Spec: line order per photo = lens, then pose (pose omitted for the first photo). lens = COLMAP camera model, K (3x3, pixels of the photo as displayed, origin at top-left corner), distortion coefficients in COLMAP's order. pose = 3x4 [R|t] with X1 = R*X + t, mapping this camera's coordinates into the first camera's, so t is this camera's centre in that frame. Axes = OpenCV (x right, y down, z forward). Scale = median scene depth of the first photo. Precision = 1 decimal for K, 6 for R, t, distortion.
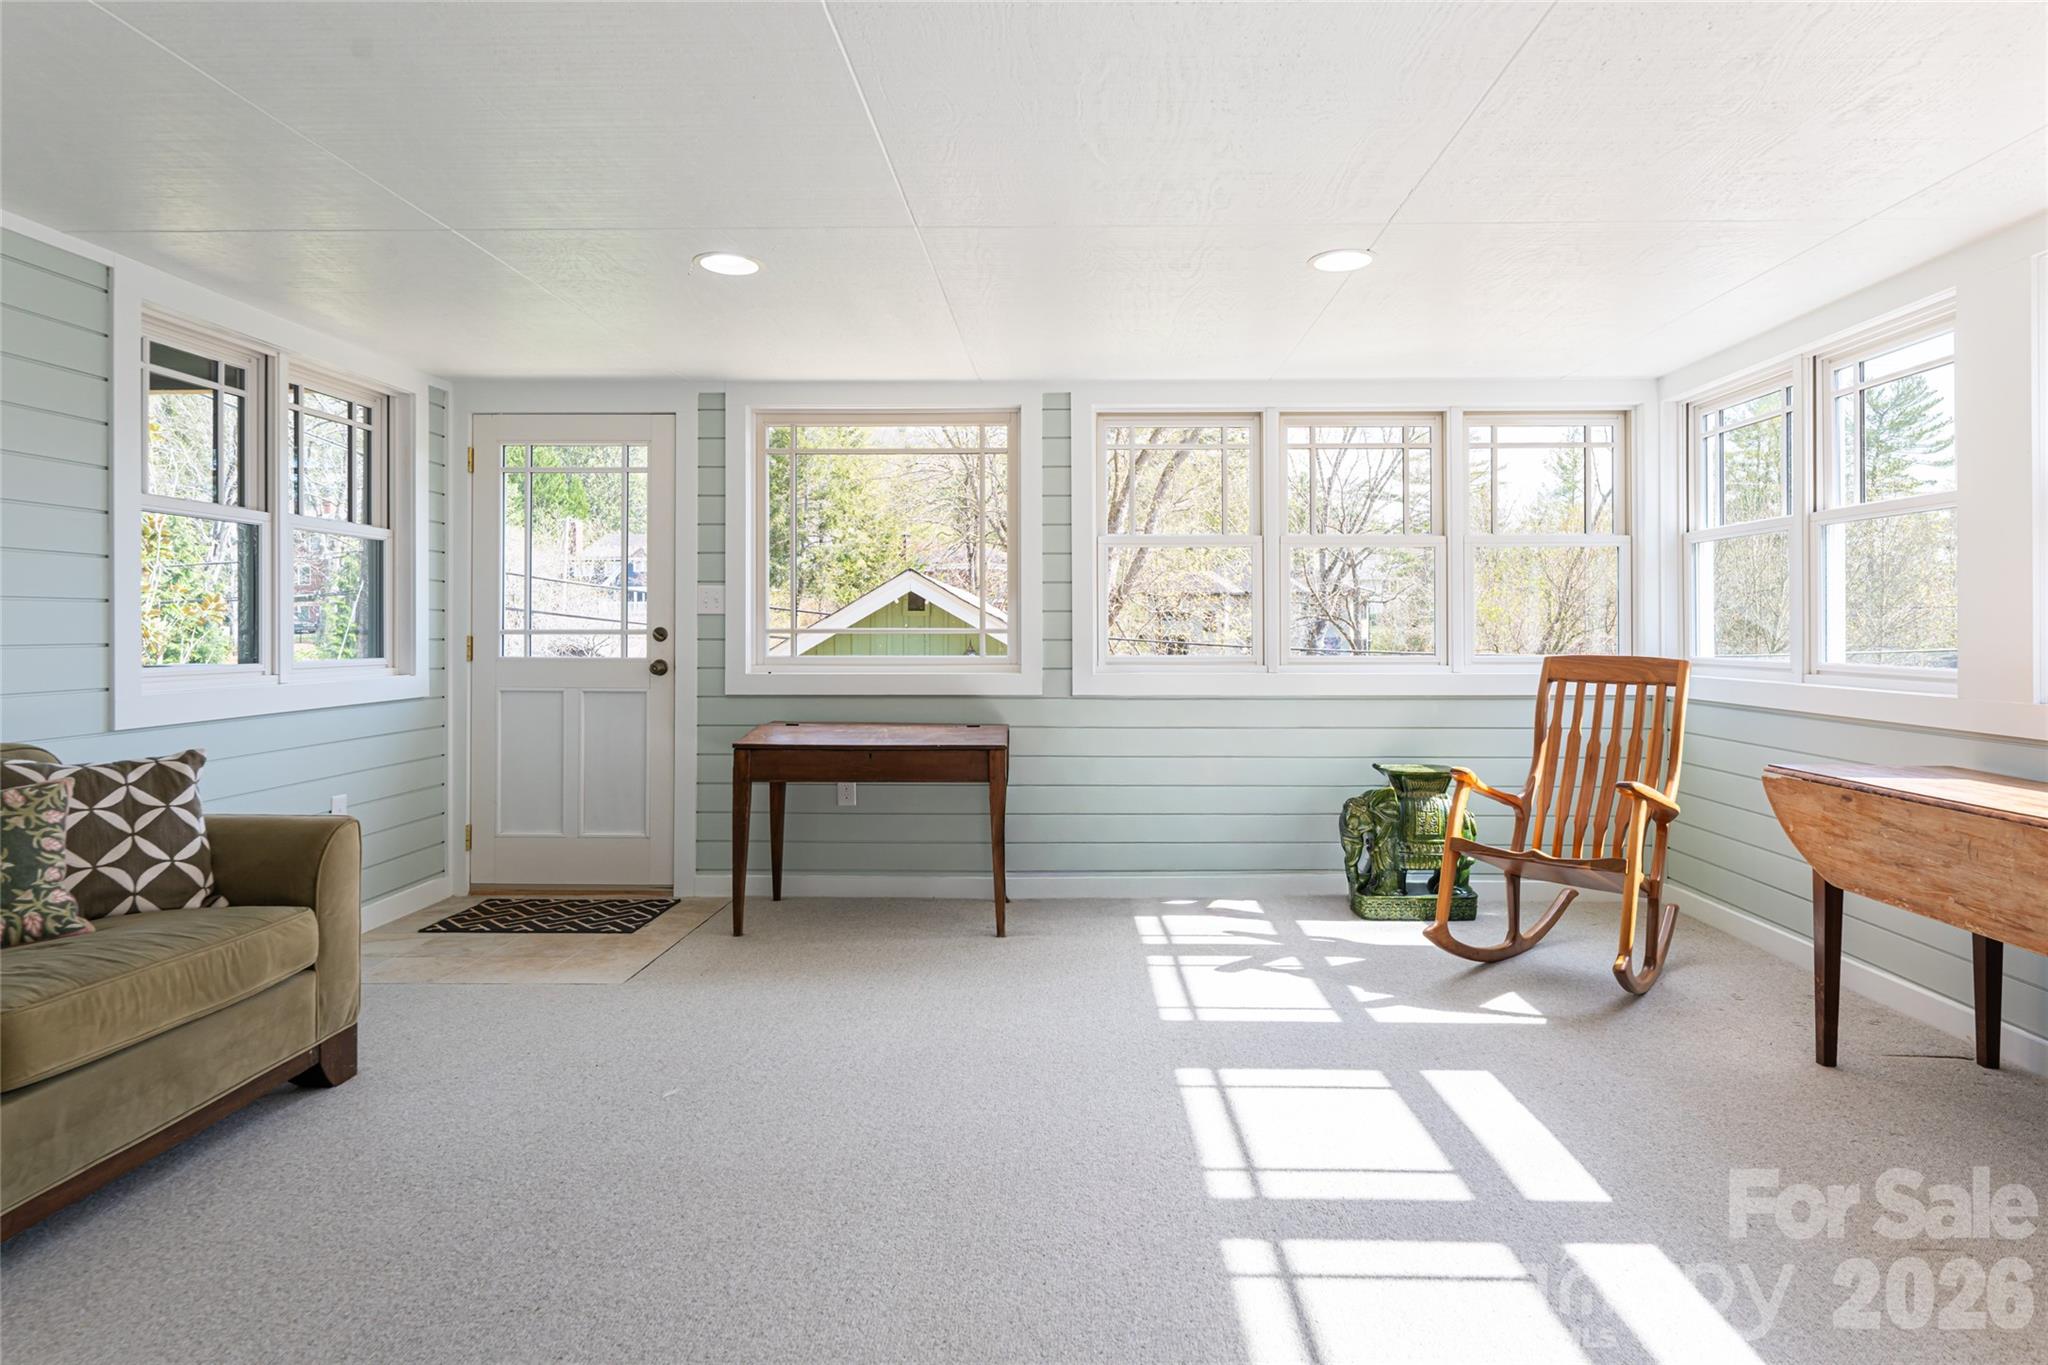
lens RADIAL K [[1166.8, 0, 1028.9], [0, 1166.8, 621.6], [0, 0, 1]] dist [-0.003632, 0.003305]
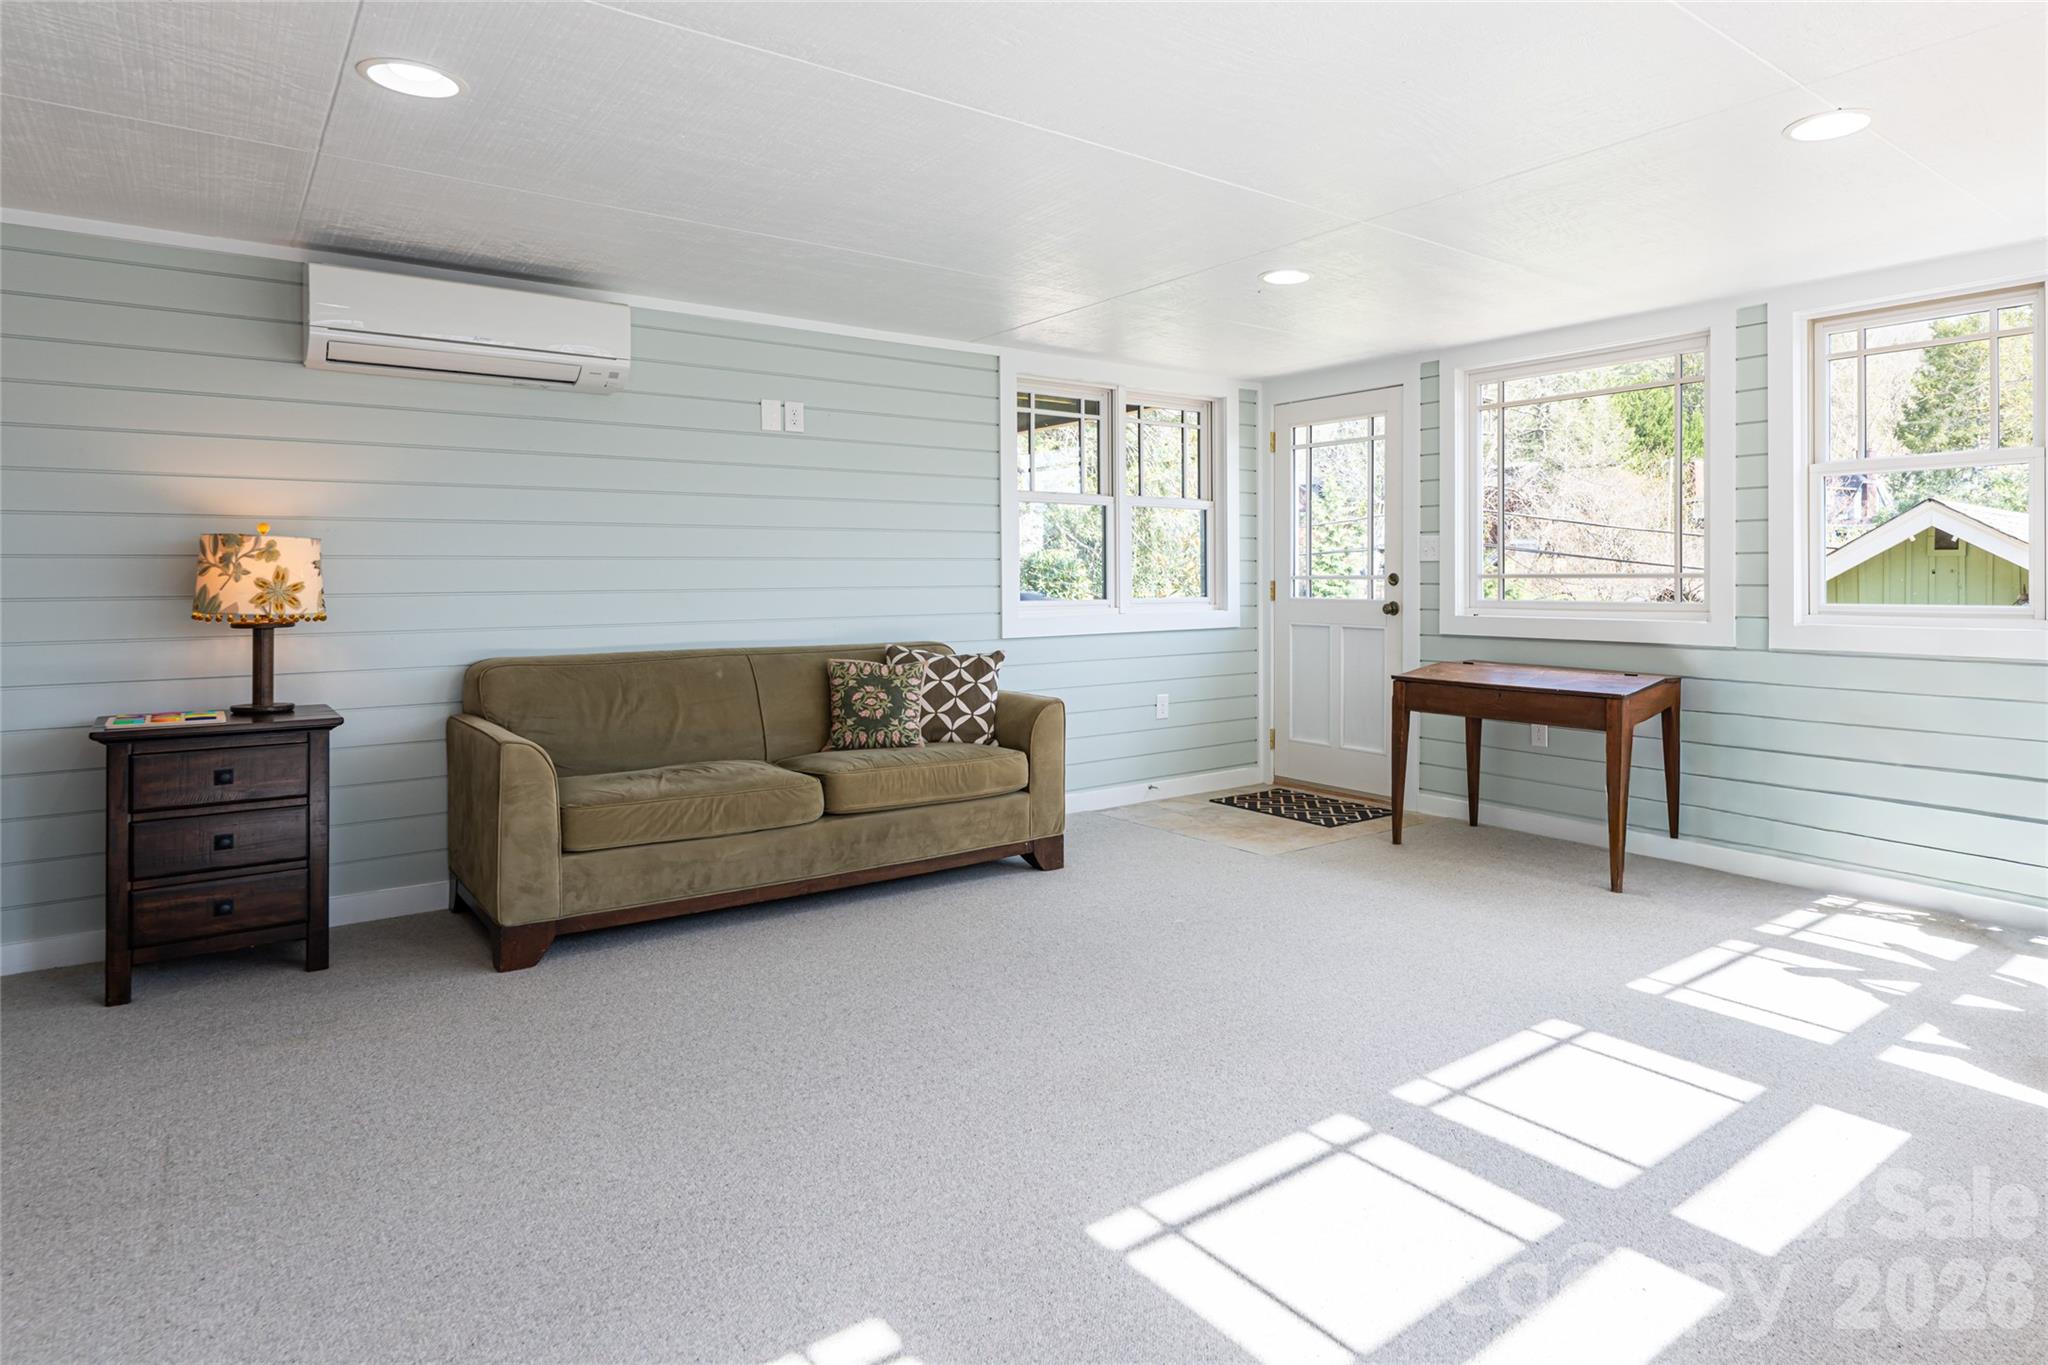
lens RADIAL K [[1113.8, 0, 1024.2], [0, 1113.8, 585.9], [0, 0, 1]] dist [0.000760, 0.001966]
pose [[0.619297, 0.003312, -0.785150, 0.532435], [0.010224, 0.999872, 0.012282, 0.000186], [0.785090, -0.015633, 0.619184, 0.061369]]
